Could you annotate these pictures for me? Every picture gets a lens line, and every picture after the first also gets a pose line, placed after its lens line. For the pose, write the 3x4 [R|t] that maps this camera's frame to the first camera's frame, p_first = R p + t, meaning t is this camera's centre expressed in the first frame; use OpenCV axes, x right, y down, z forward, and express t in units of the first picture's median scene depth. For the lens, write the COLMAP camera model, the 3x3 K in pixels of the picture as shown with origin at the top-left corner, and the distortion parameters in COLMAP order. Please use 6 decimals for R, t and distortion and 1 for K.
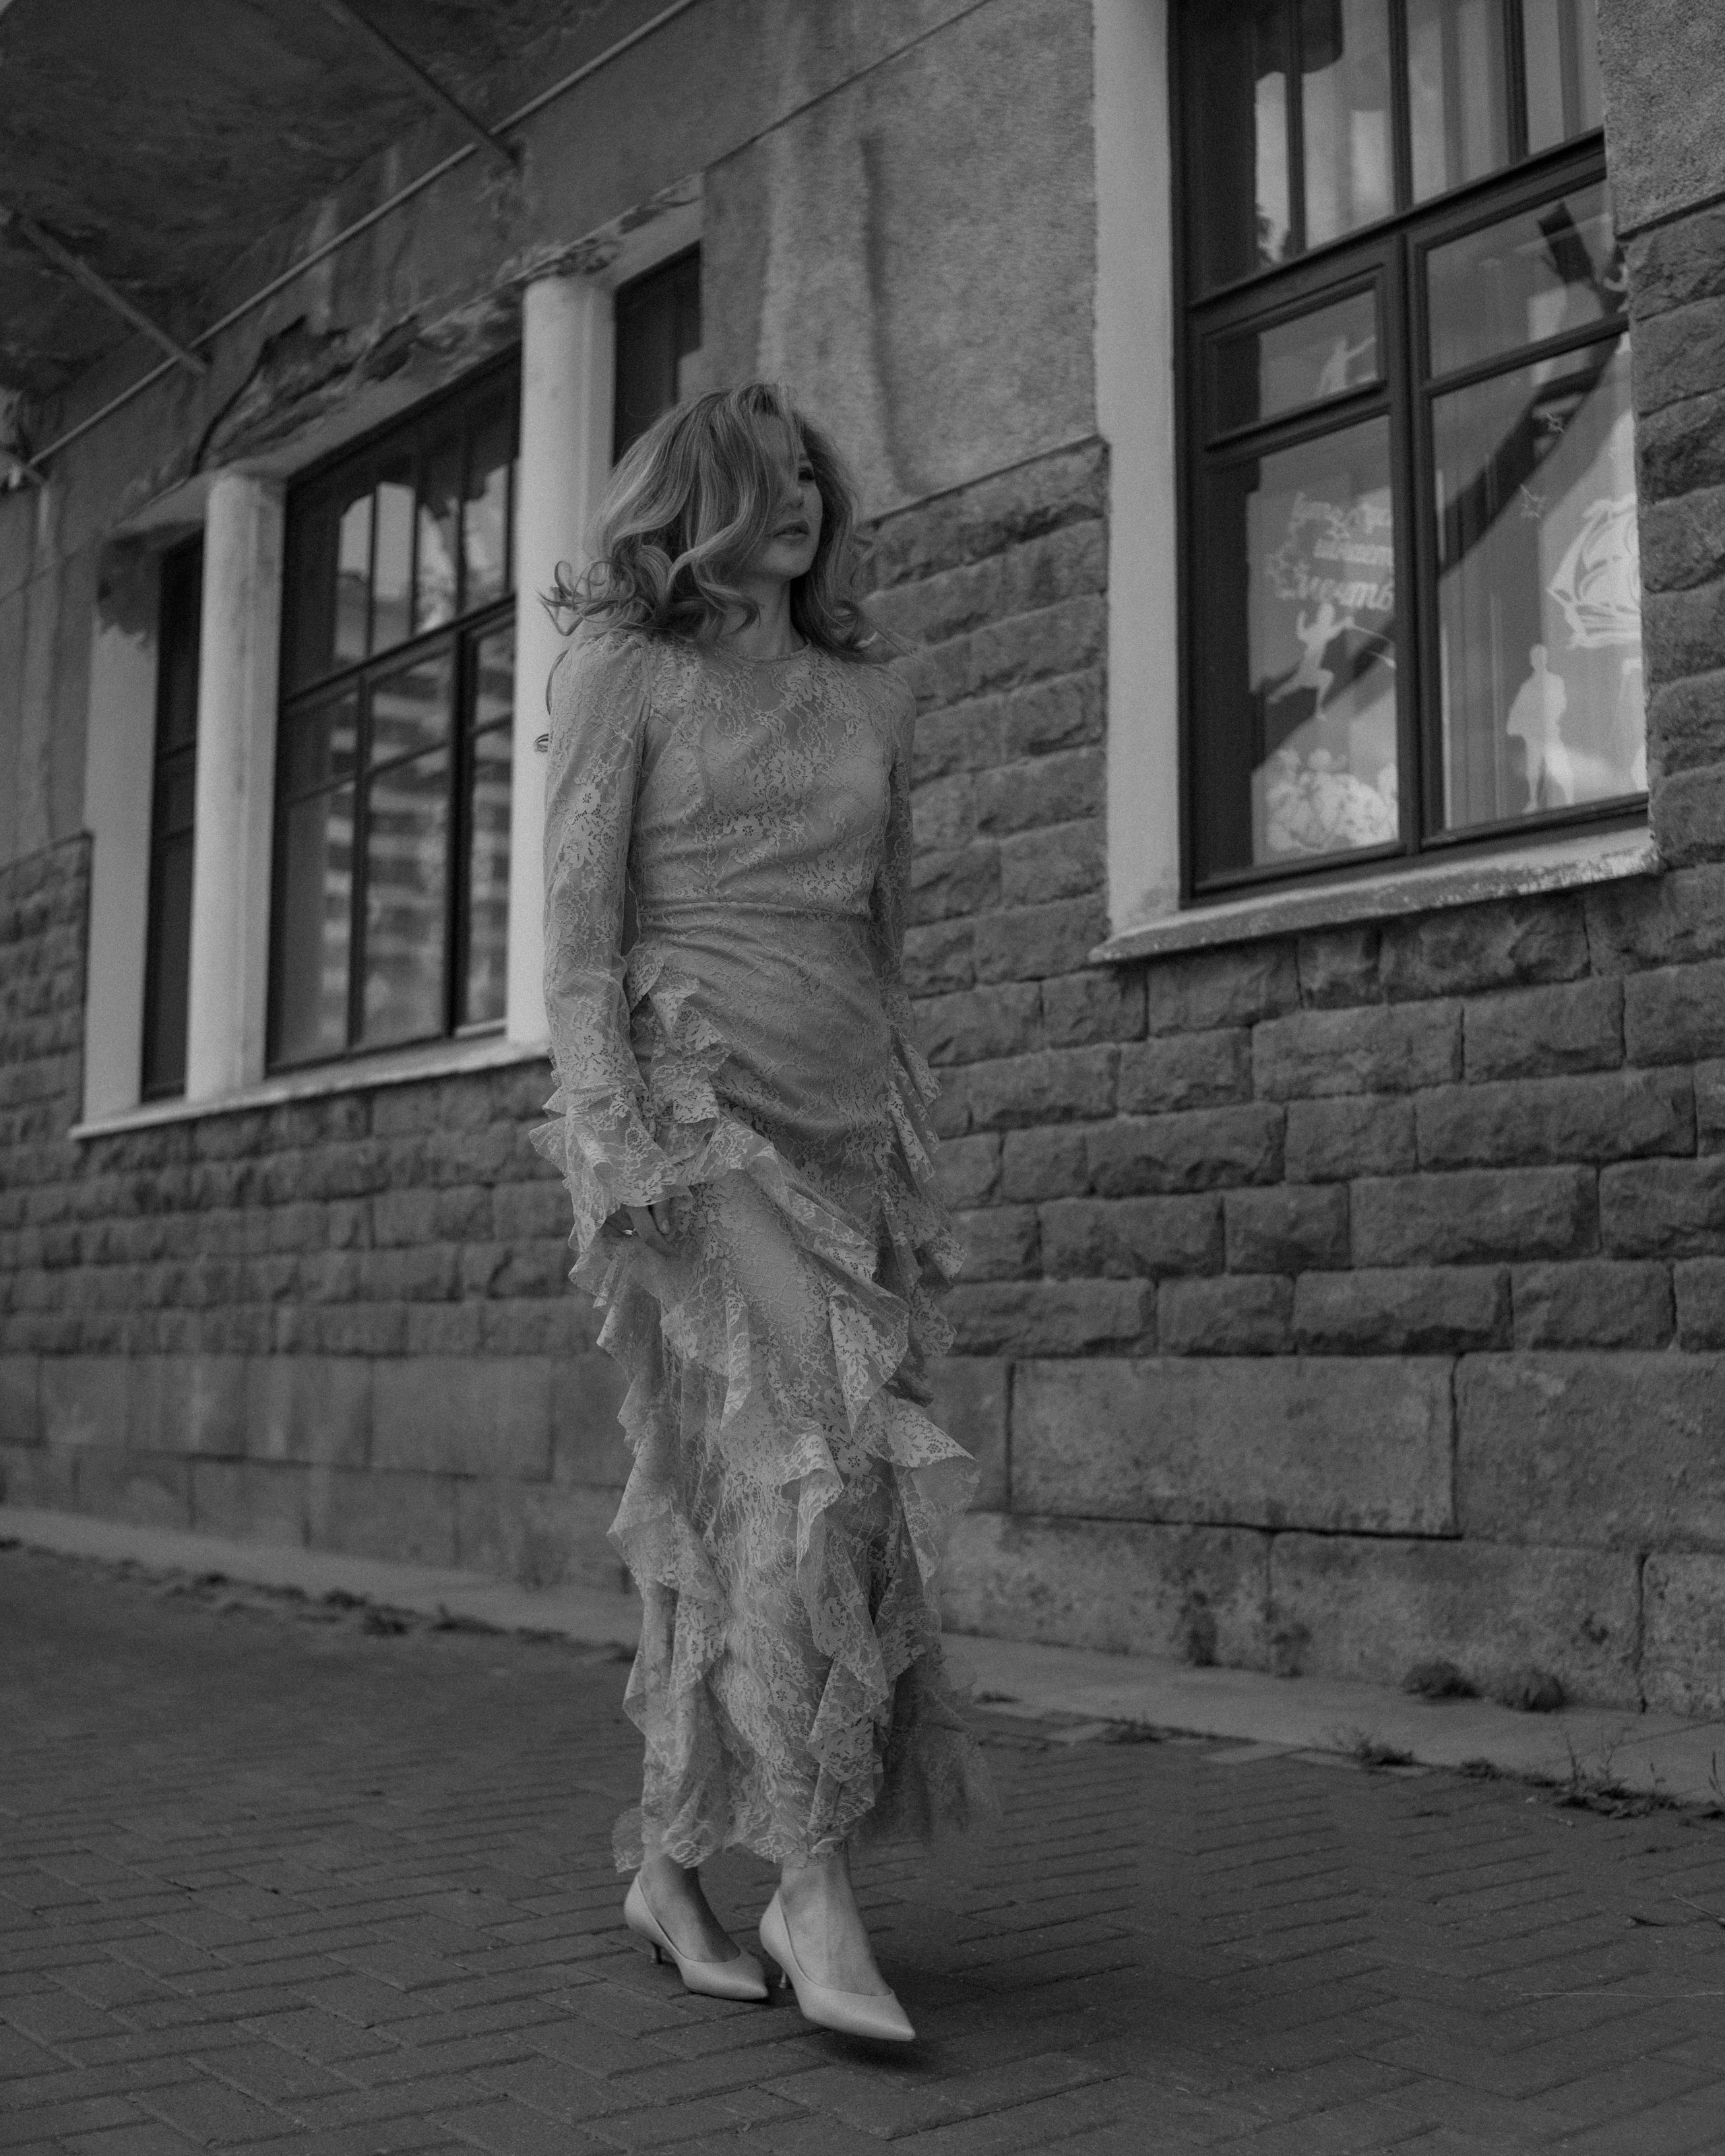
lens RADIAL K [[2585.2, 0, 862.1], [0, 2585.2, 1128.7], [0, 0, 1]] dist [-0.139549, 0.081318]
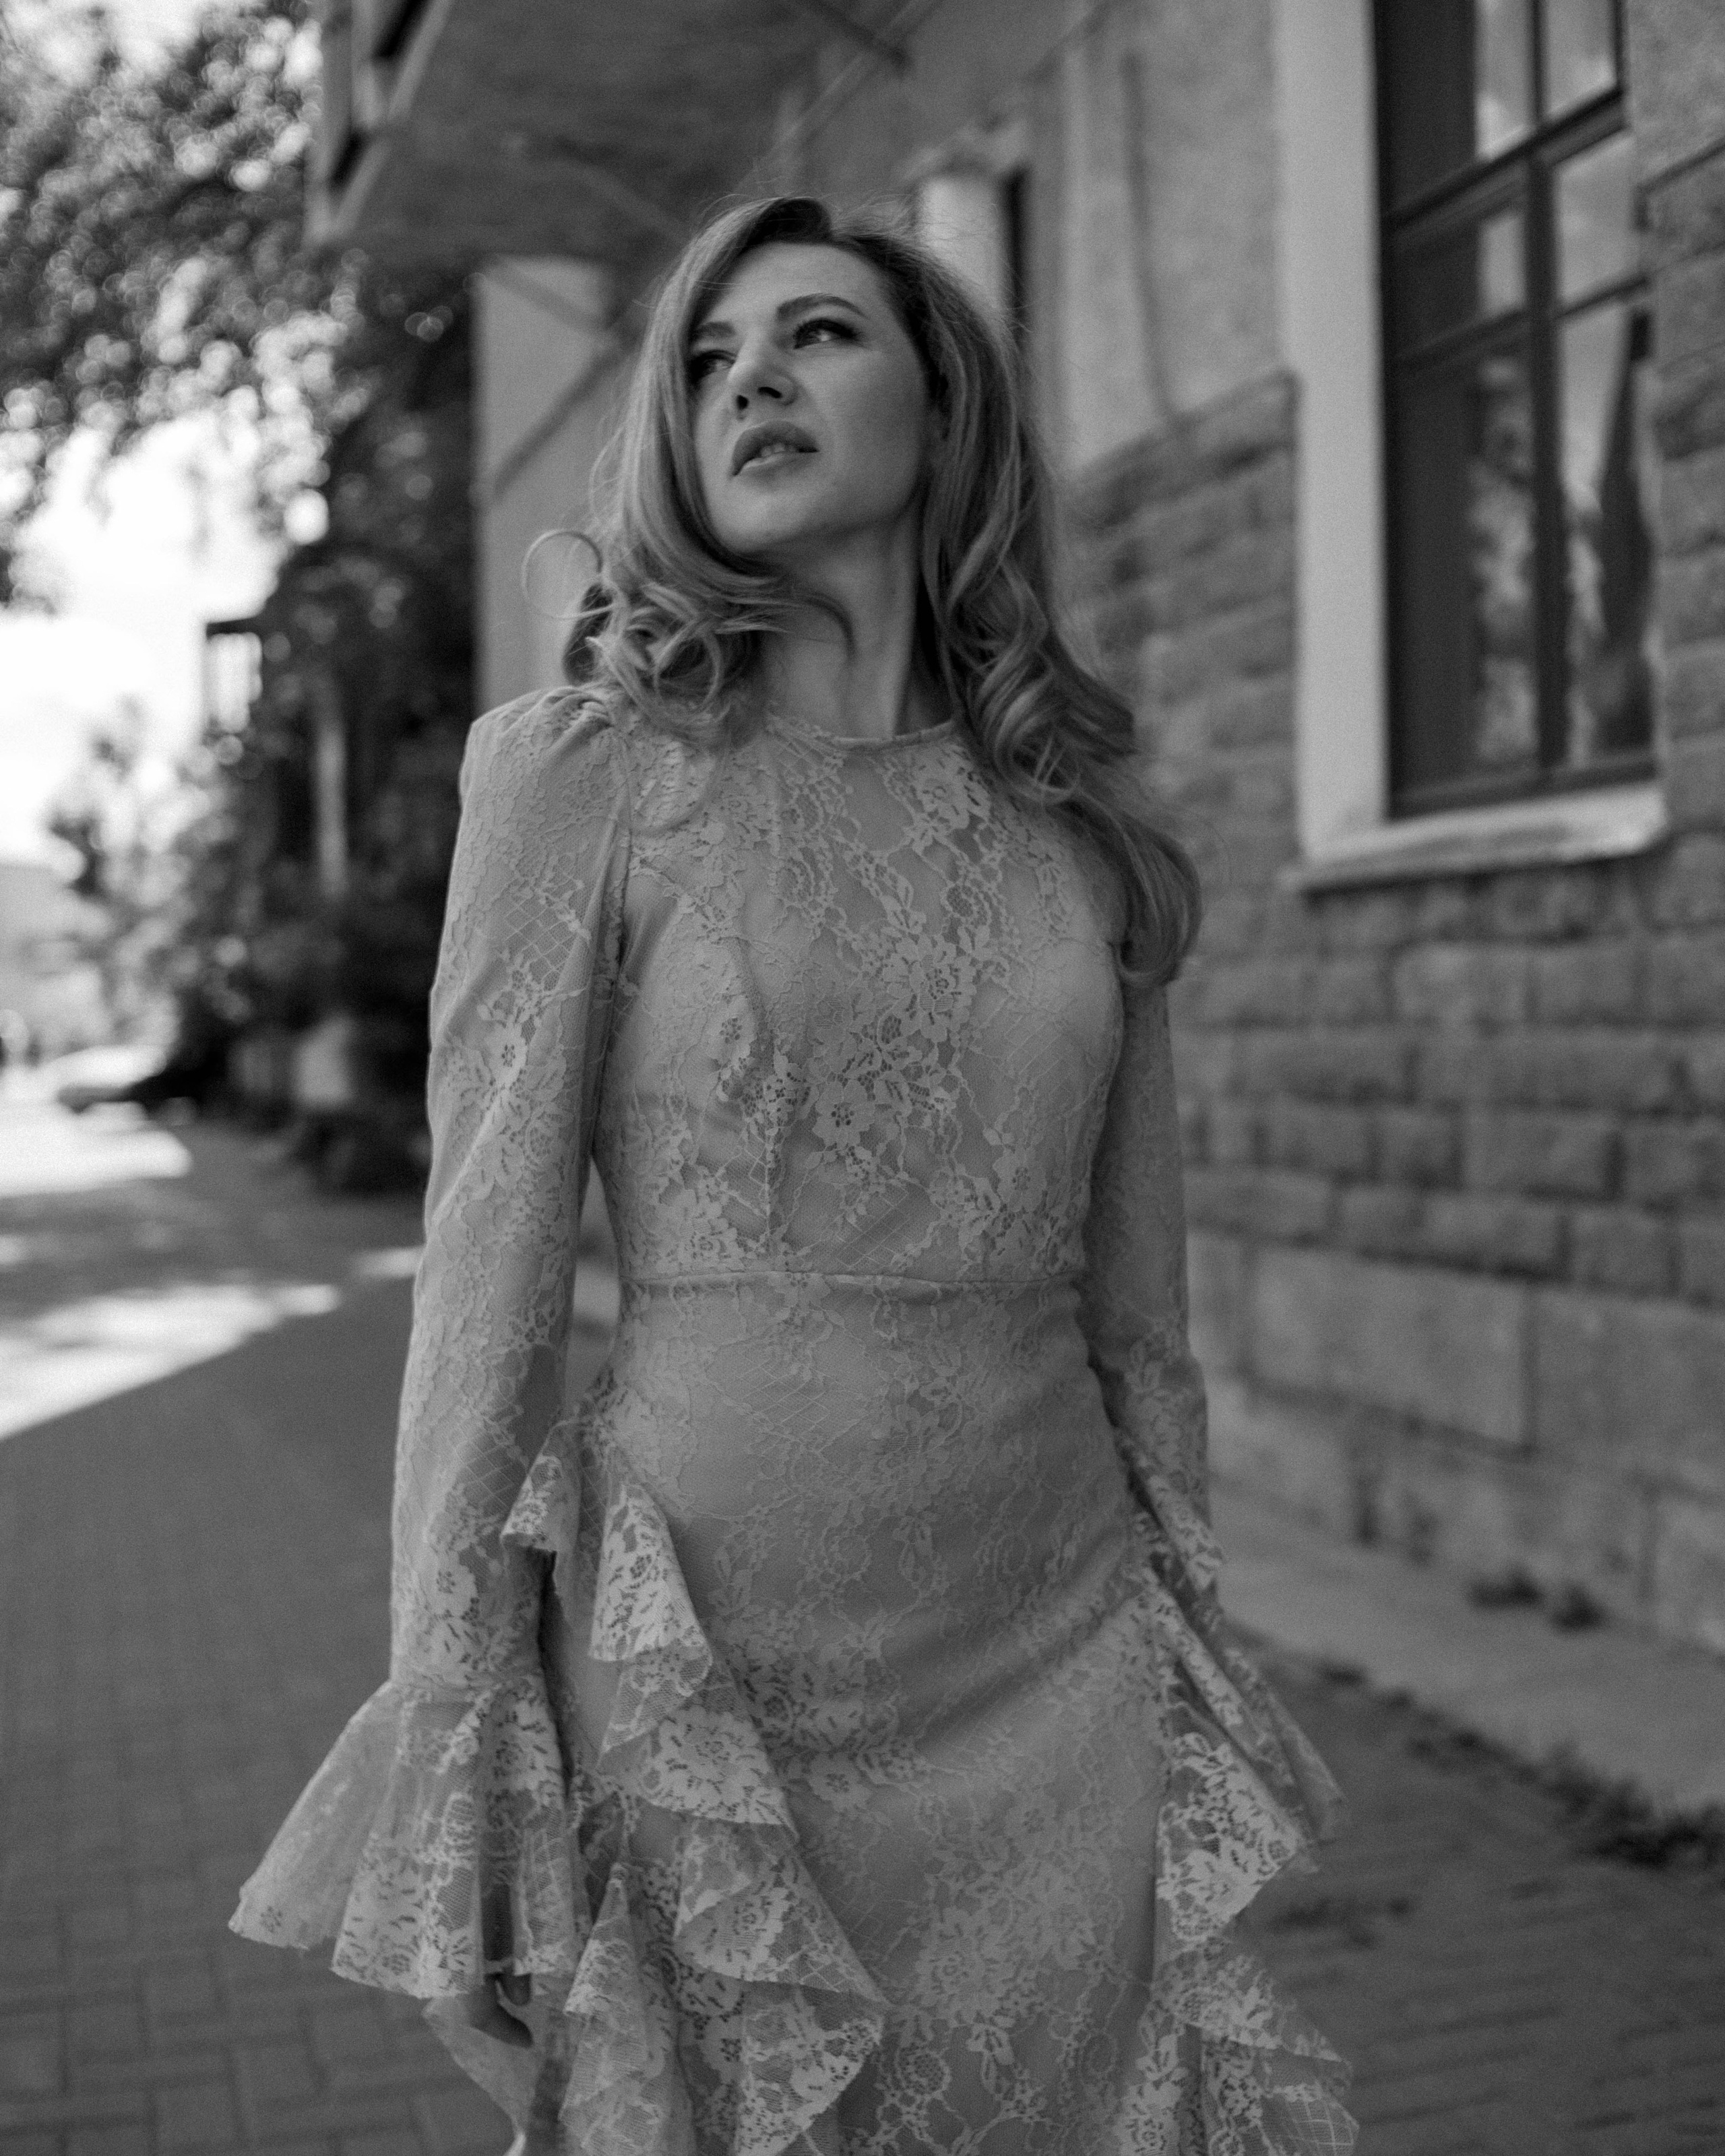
lens RADIAL K [[2585.2, 0, 862.1], [0, 2585.2, 1128.7], [0, 0, 1]] dist [-0.139549, 0.081318]
pose [[0.934988, -0.006966, -0.354611, 0.223000], [0.055436, 0.990389, 0.126712, -0.080409], [0.350320, -0.138133, 0.926388, -0.045601]]
